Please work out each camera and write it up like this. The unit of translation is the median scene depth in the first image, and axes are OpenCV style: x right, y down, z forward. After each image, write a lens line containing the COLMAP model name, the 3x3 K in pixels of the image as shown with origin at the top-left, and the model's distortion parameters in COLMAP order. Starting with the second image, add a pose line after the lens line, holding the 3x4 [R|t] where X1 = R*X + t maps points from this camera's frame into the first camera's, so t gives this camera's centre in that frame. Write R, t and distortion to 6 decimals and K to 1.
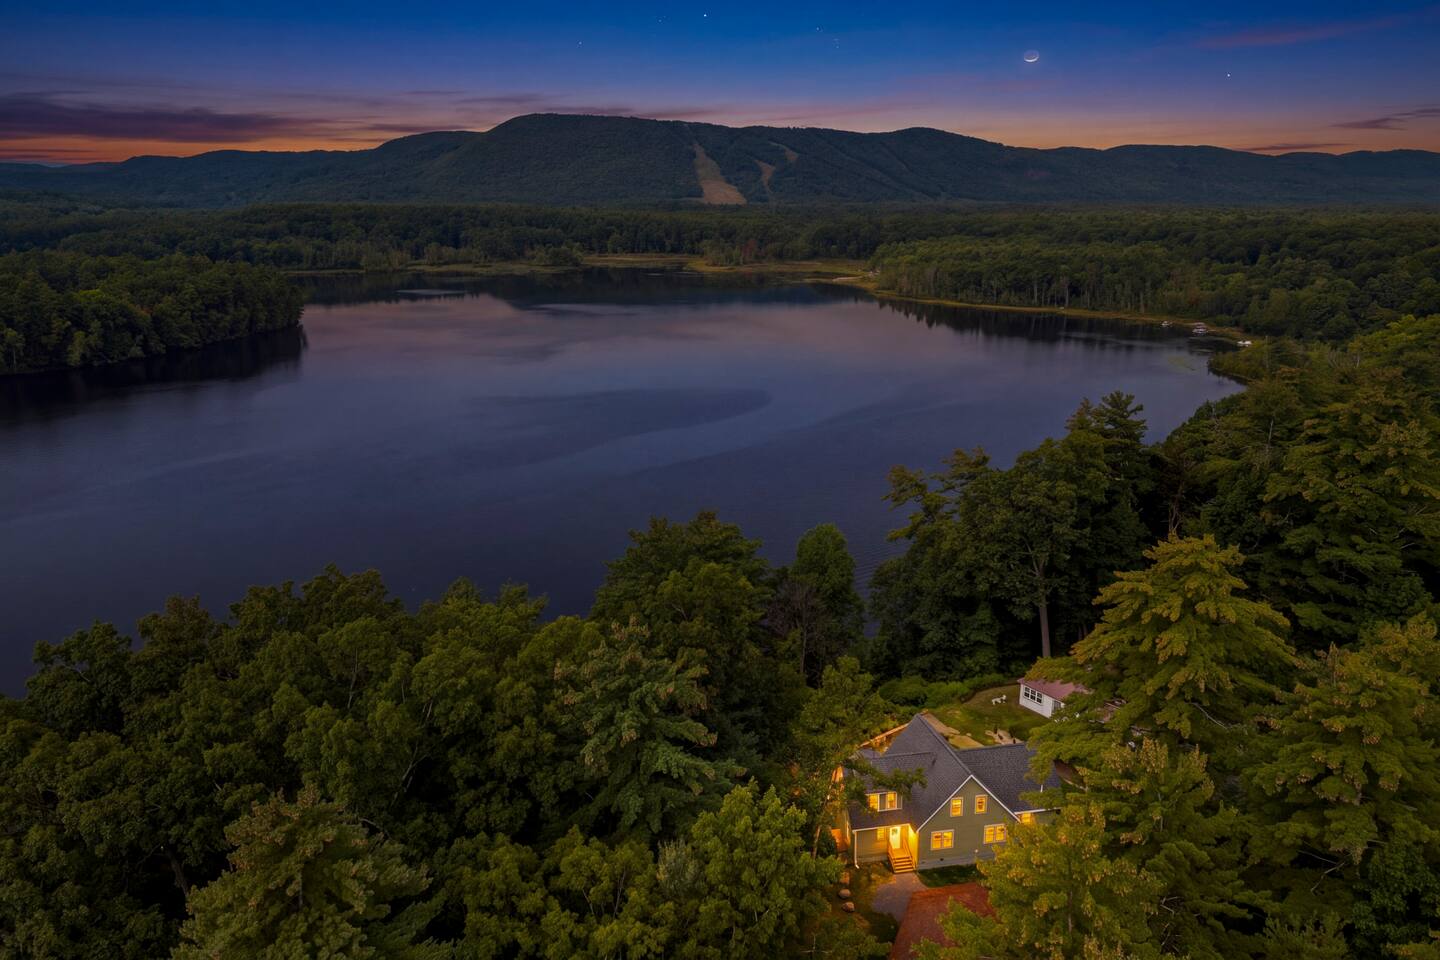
lens RADIAL K [[1092.5, 0, 720.0], [0, 1092.5, 480.0], [0, 0, 1]] dist [0.036717, -0.005437]
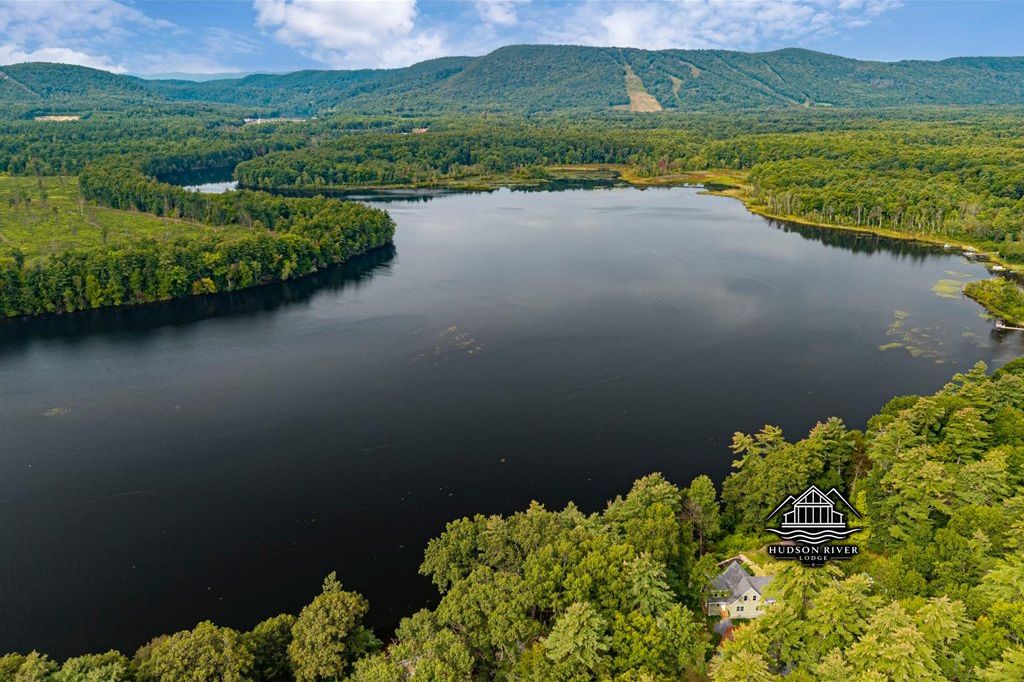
lens RADIAL K [[785.5, 0, 515.4], [0, 785.5, 327.2], [0, 0, 1]] dist [0.026557, -0.006100]
pose [[0.988623, 0.030242, -0.147343, -0.014849], [-0.023082, 0.998479, 0.050068, -0.075194], [0.148633, -0.046098, 0.987817, -0.165050]]
